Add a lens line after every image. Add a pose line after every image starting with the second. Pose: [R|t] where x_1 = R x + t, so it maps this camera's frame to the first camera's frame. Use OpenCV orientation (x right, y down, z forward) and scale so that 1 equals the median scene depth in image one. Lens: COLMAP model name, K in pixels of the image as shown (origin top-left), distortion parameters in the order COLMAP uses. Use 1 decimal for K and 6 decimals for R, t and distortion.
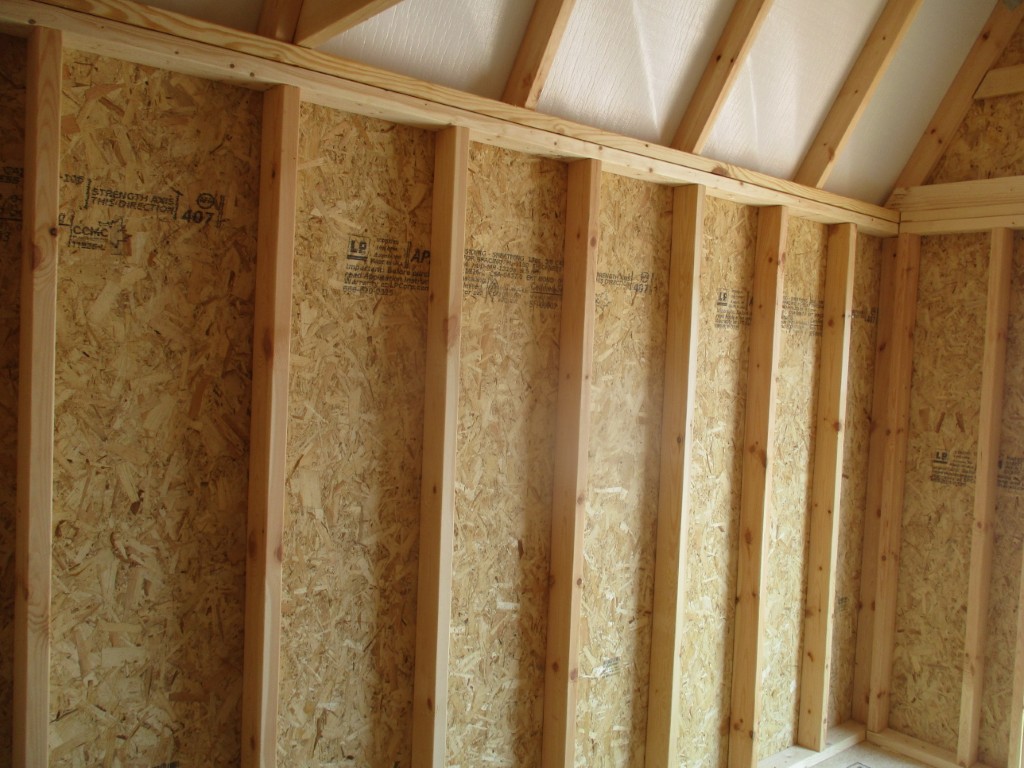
lens RADIAL K [[856.2, 0, 515.6], [0, 856.2, 367.3], [0, 0, 1]] dist [-0.036081, 0.032570]
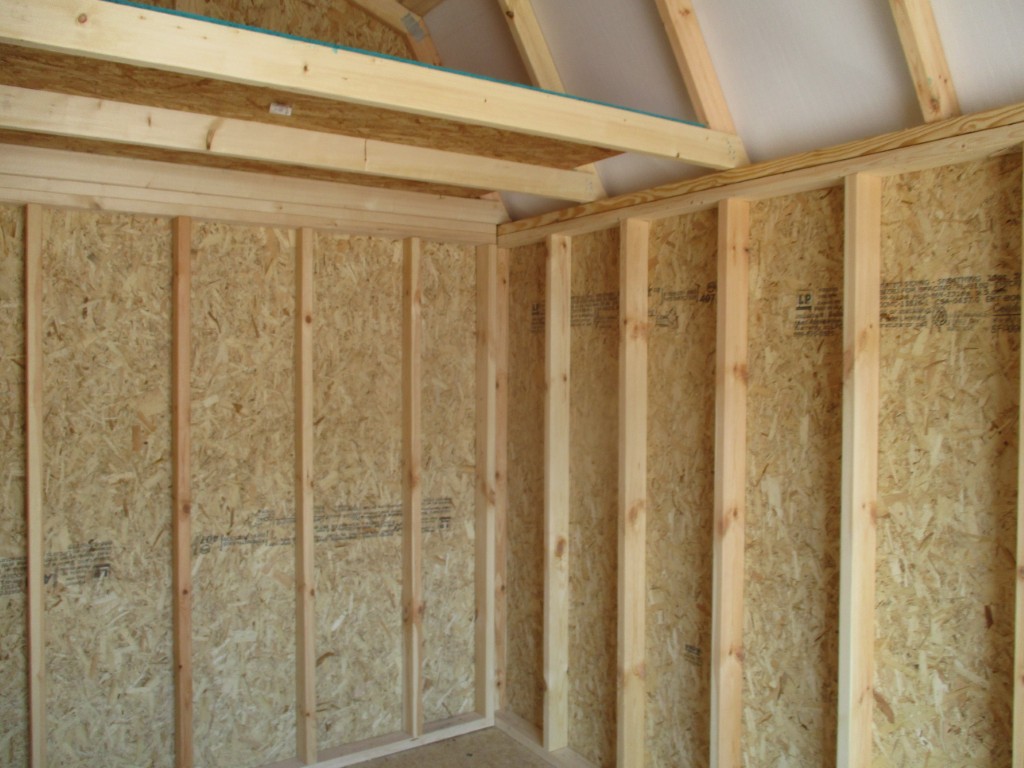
lens RADIAL K [[856.2, 0, 515.6], [0, 856.2, 367.3], [0, 0, 1]] dist [-0.036081, 0.032570]
pose [[-0.103755, -0.035899, -0.993955, 1.048001], [-0.038914, 0.998730, -0.032009, 0.011201], [0.993841, 0.035358, -0.105020, 0.709687]]
